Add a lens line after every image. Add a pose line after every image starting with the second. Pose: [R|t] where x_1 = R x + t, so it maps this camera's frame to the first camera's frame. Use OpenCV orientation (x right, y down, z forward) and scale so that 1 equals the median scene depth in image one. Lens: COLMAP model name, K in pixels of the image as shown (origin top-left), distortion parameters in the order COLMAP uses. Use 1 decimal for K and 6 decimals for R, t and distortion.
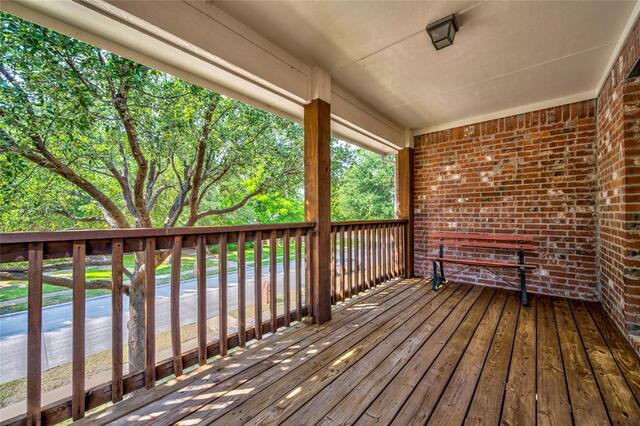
lens RADIAL K [[251.8, 0, 322.2], [0, 251.8, 213.9], [0, 0, 1]] dist [-0.000737, 0.000152]
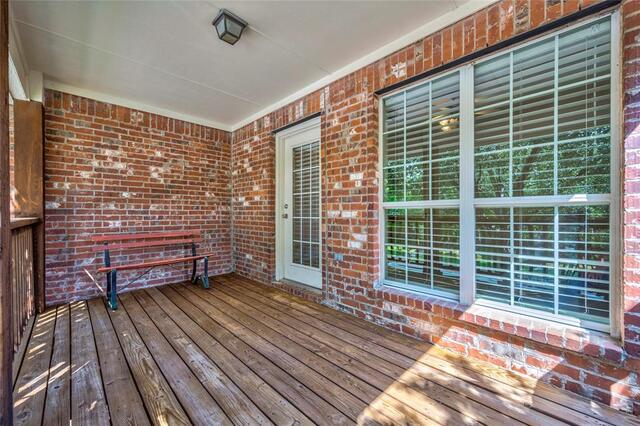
lens RADIAL K [[251.8, 0, 322.2], [0, 251.8, 214.4], [0, 0, 1]] dist [-0.000737, 0.000152]
pose [[0.074452, 0.001168, 0.997224, -0.272899], [-0.005583, 0.999984, -0.000754, 0.010205], [-0.997209, -0.005511, 0.074457, 0.312953]]
